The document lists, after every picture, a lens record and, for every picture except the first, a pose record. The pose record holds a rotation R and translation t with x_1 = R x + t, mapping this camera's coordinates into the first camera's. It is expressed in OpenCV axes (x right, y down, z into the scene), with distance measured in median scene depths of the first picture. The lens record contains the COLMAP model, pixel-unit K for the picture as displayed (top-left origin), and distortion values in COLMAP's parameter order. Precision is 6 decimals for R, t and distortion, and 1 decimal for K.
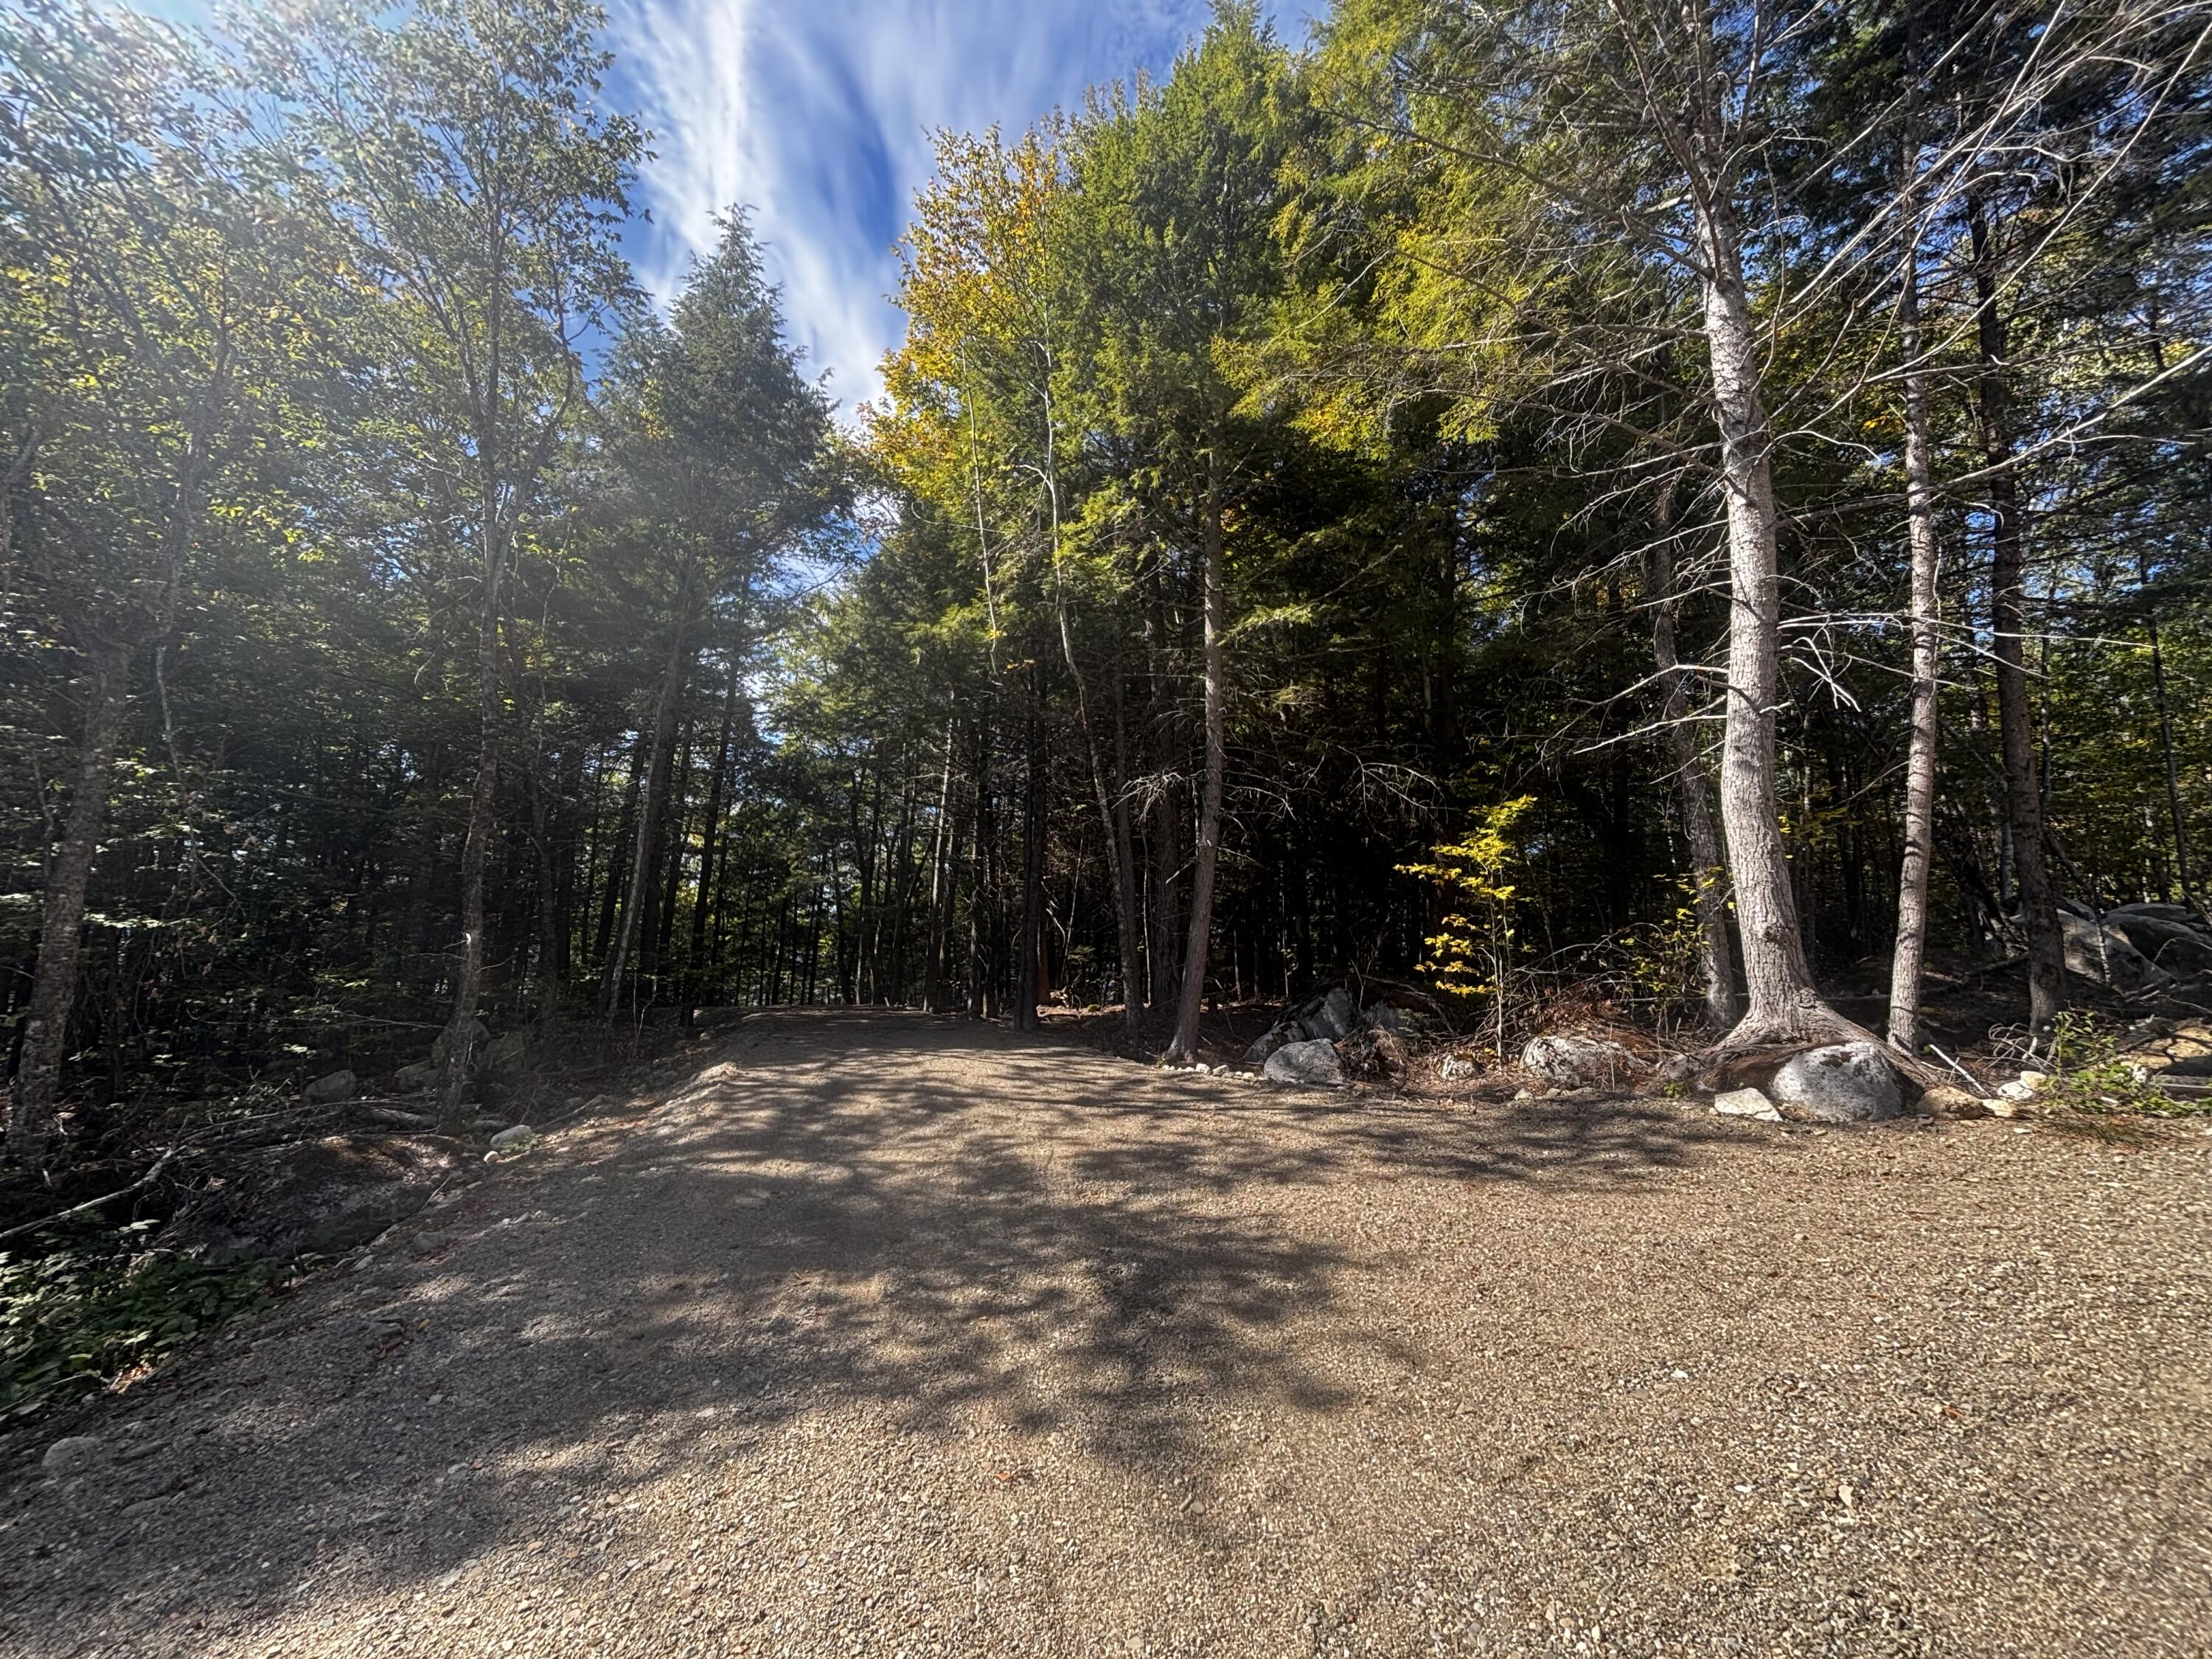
lens RADIAL K [[876.5, 0, 1106.0], [0, 876.5, 829.5], [0, 0, 1]] dist [-0.000188, -0.000695]
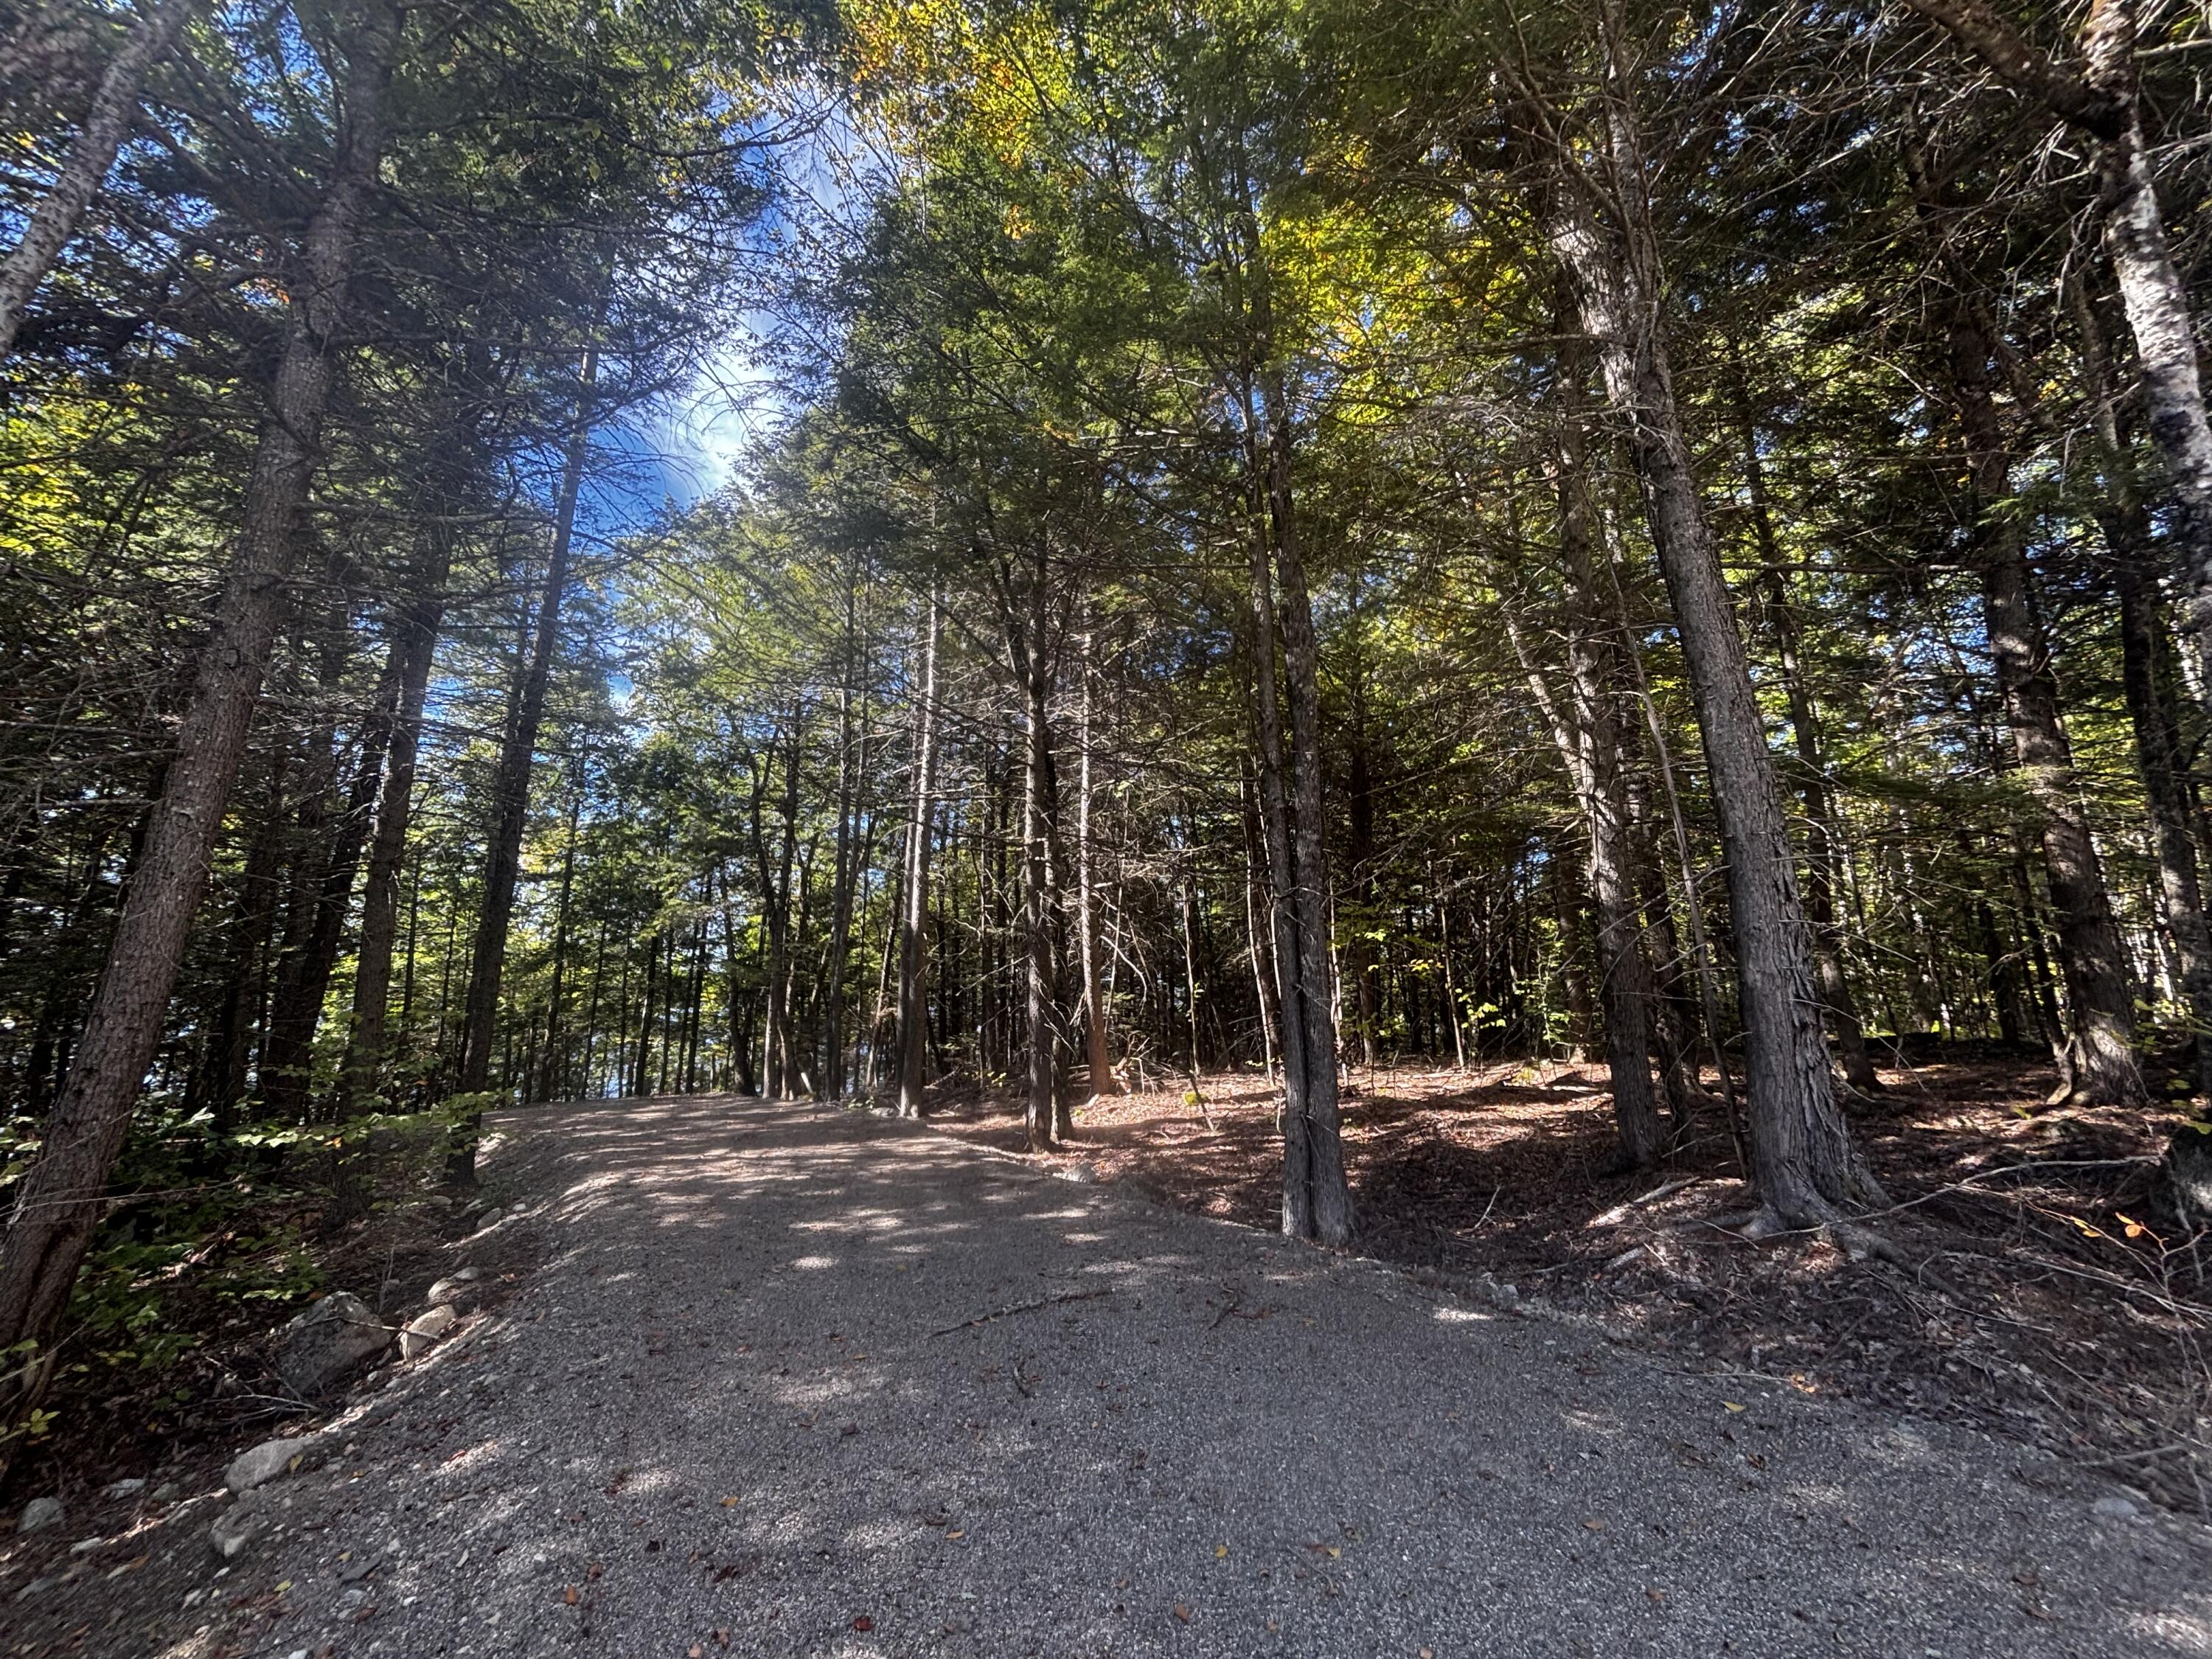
lens RADIAL K [[876.5, 0, 1106.0], [0, 876.5, 829.5], [0, 0, 1]] dist [-0.000188, -0.000695]
pose [[0.992486, -0.015214, 0.121411, -0.071304], [0.020079, 0.999039, -0.038952, 0.020808], [-0.120701, 0.041097, 0.991838, 0.200444]]
